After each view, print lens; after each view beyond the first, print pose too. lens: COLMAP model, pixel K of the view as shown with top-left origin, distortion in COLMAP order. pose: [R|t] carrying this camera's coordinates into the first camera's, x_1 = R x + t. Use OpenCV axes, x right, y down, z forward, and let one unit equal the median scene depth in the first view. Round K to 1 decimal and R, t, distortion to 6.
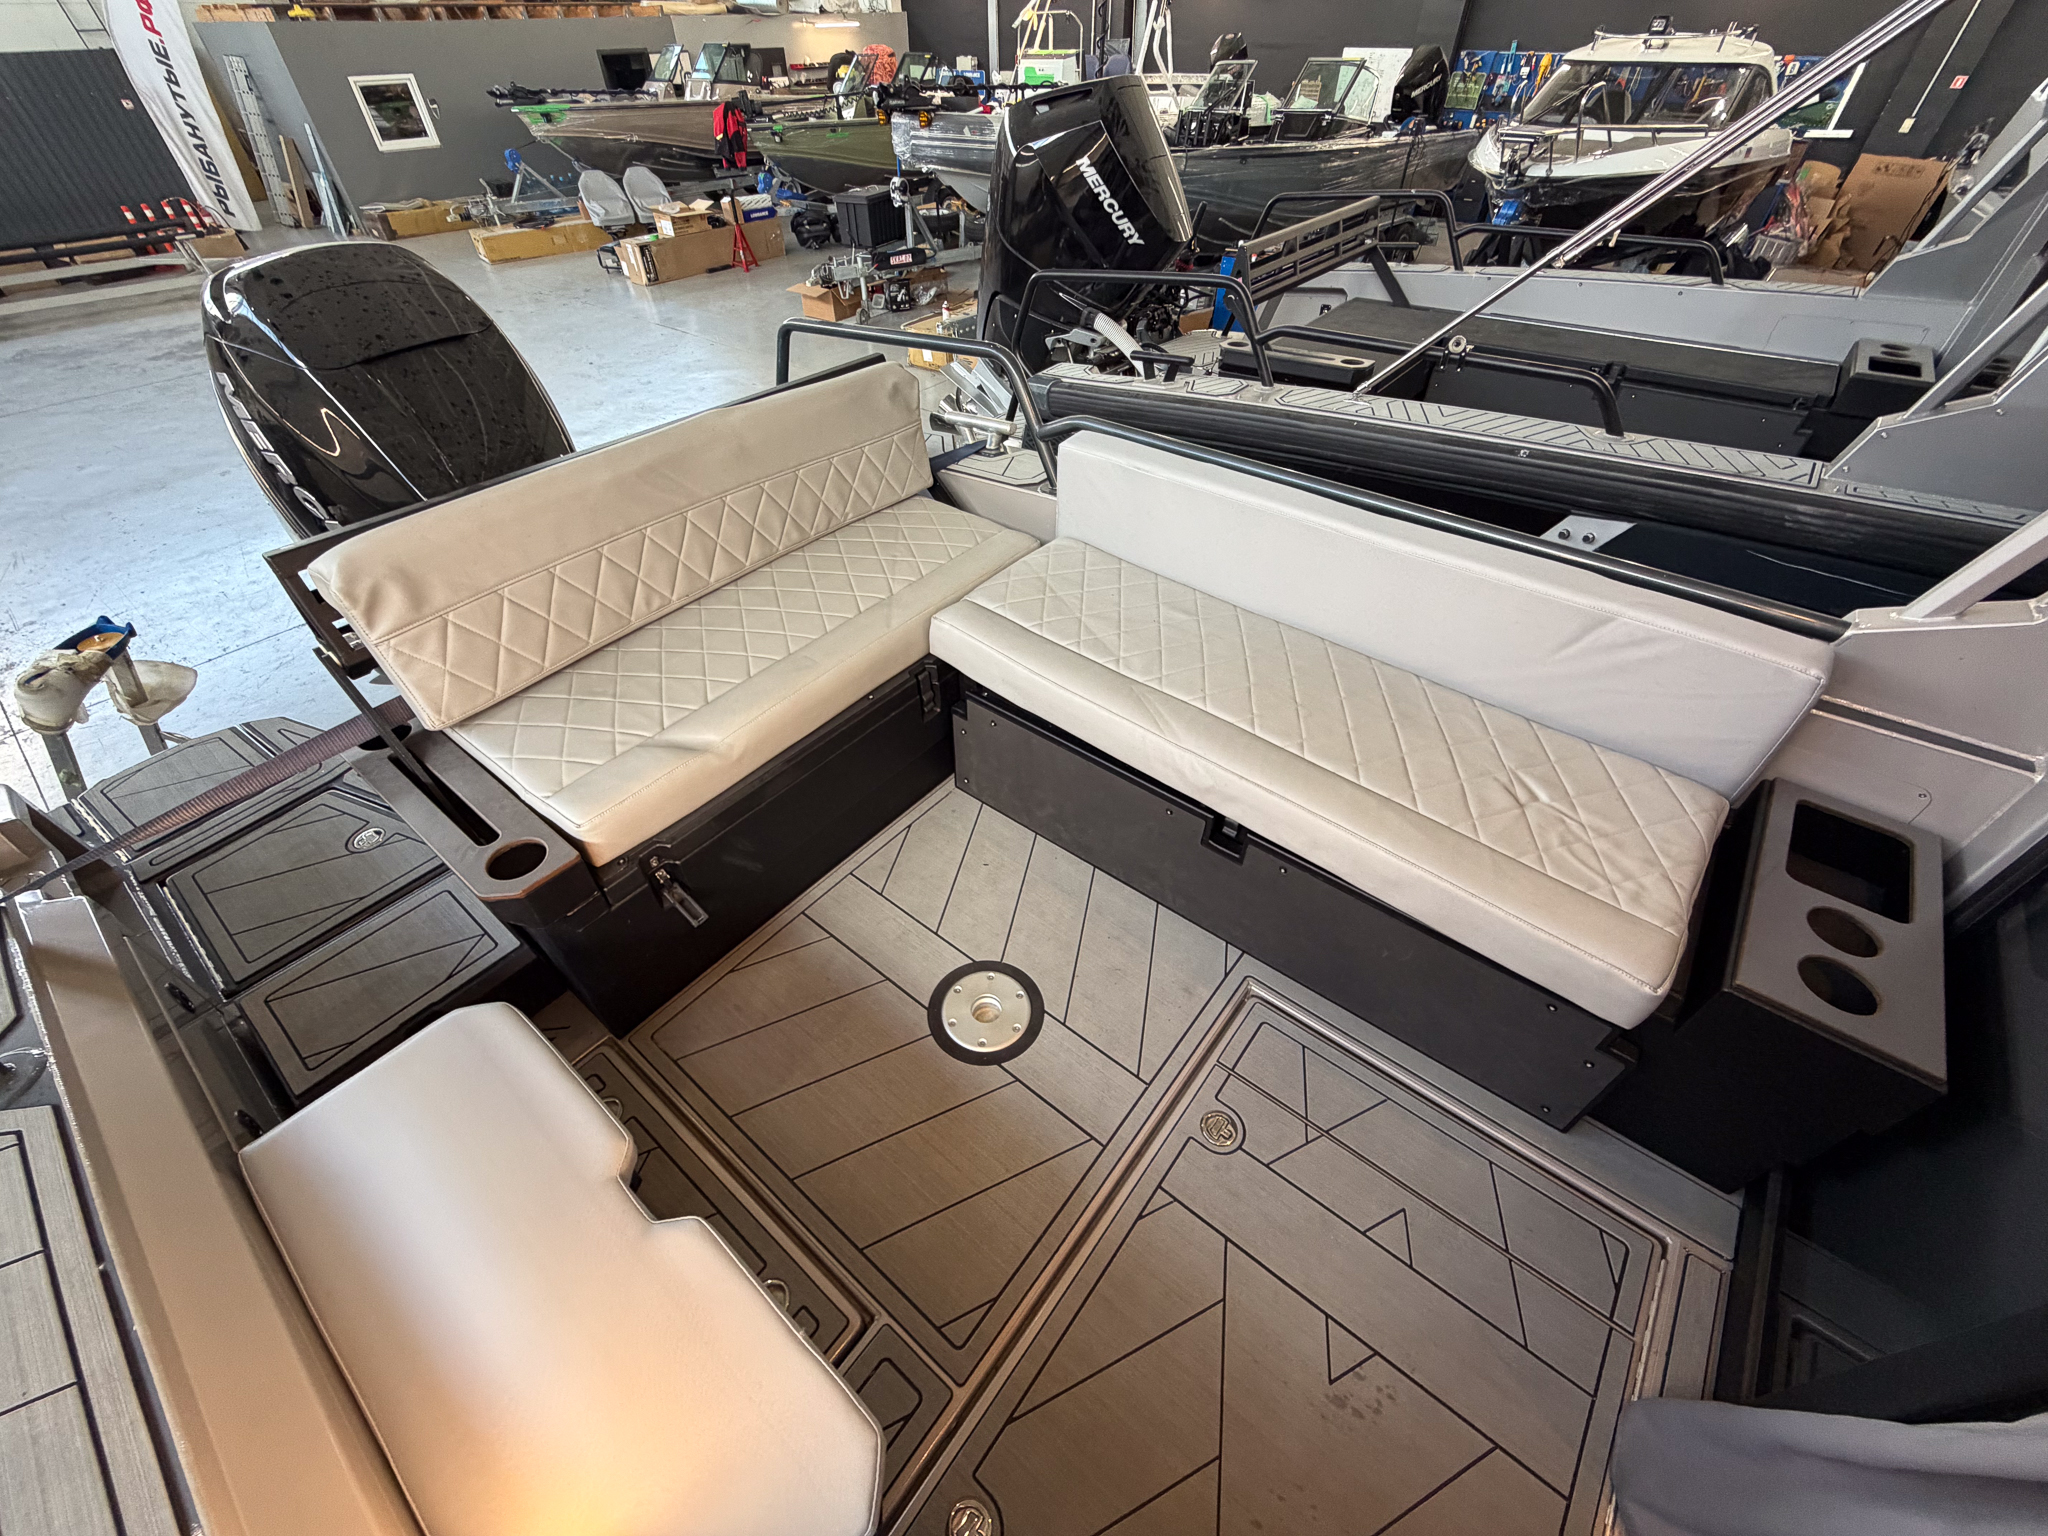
lens RADIAL K [[813.9, 0, 1018.0], [0, 813.9, 766.5], [0, 0, 1]] dist [0.000866, -0.000441]
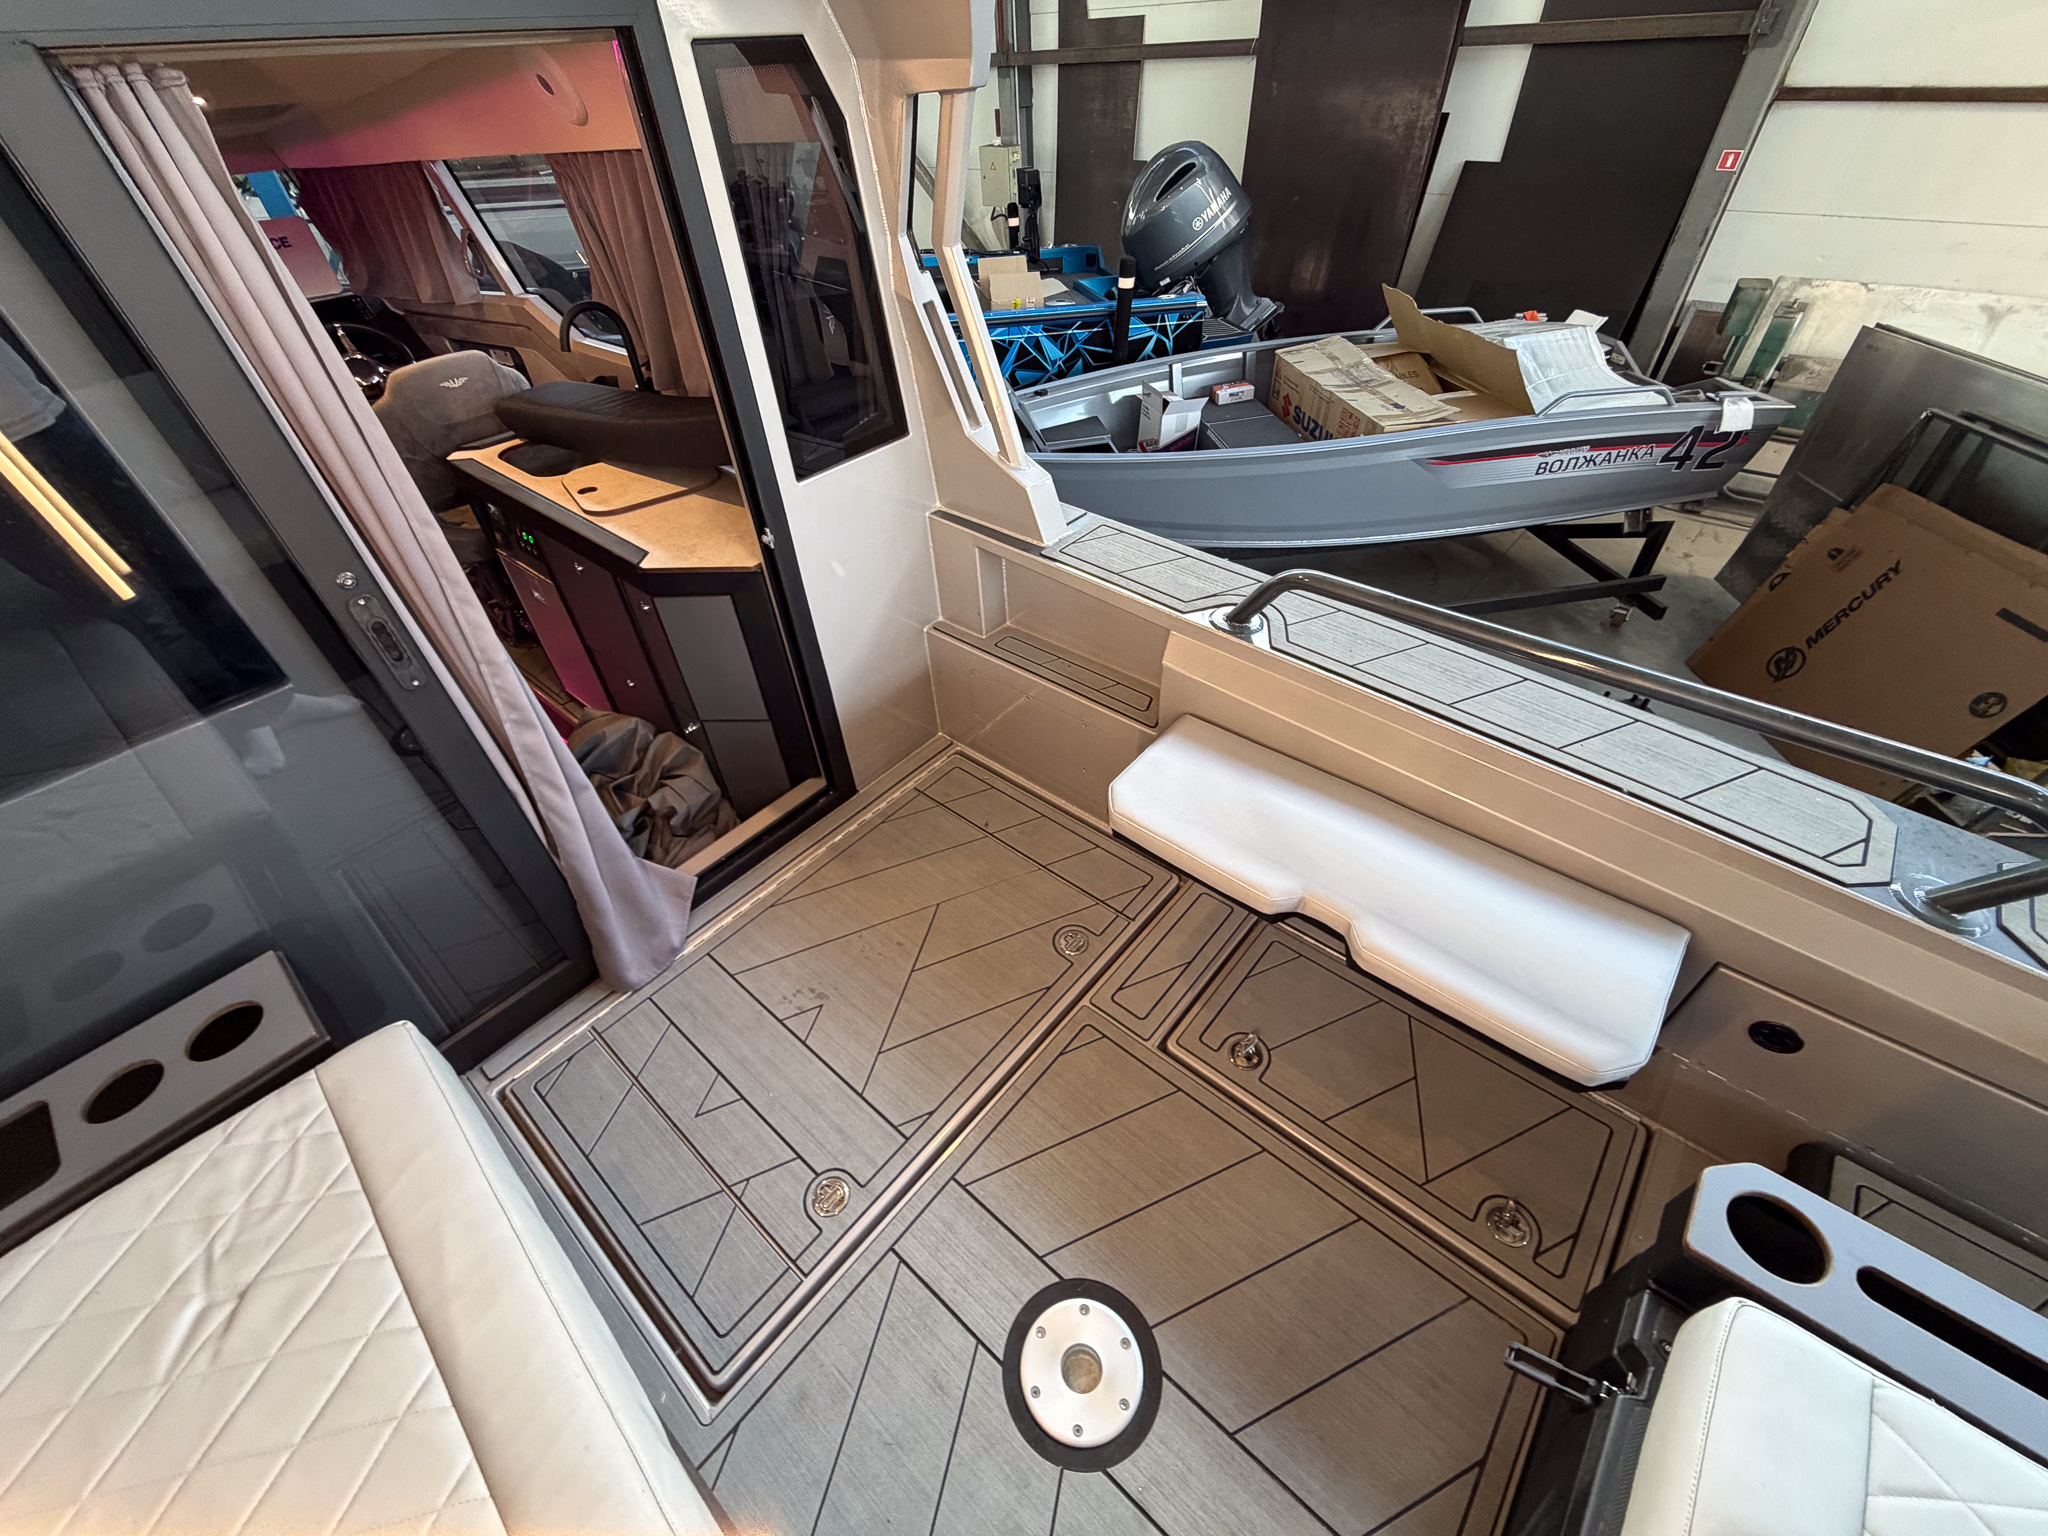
lens RADIAL K [[817.4, 0, 1020.6], [0, 817.4, 766.2], [0, 0, 1]] dist [-0.000537, 0.000201]
pose [[-0.997751, 0.022639, 0.063084, -0.007540], [0.064880, 0.090134, 0.993814, -0.084983], [0.016813, 0.995672, -0.091400, 0.091922]]
